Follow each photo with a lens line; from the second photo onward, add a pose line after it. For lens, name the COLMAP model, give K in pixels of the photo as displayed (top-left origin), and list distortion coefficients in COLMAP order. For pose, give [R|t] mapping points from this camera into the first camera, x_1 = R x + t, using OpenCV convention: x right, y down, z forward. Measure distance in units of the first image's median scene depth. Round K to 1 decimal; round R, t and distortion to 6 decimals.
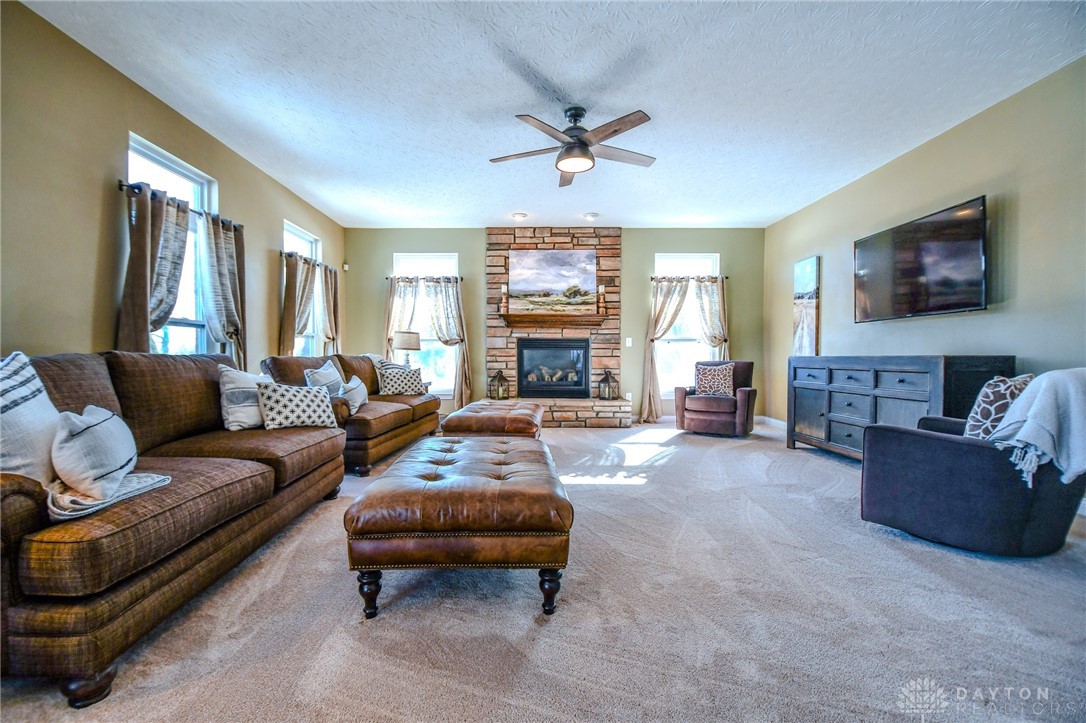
lens RADIAL K [[477.0, 0, 529.0], [0, 477.0, 369.1], [0, 0, 1]] dist [0.019412, -0.024191]
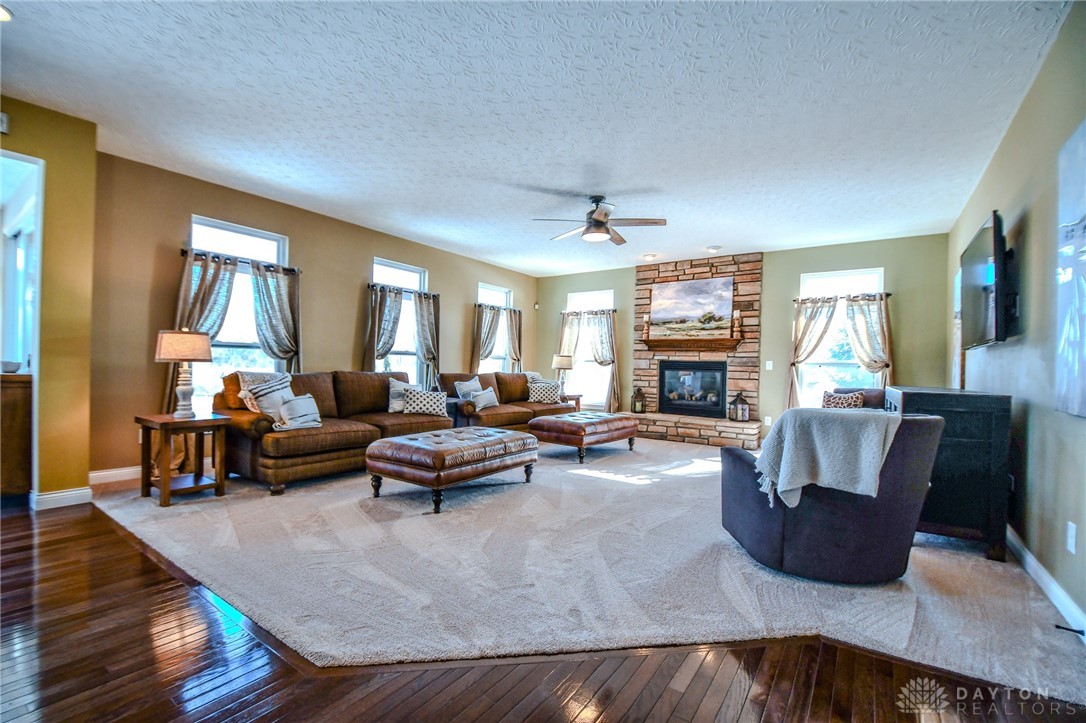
lens RADIAL K [[477.0, 0, 529.0], [0, 477.0, 369.1], [0, 0, 1]] dist [0.019412, -0.024191]
pose [[0.812928, 0.021069, -0.581983, 0.390686], [-0.037116, 0.999188, -0.015673, -0.015212], [0.581181, 0.034342, 0.813050, -0.100014]]
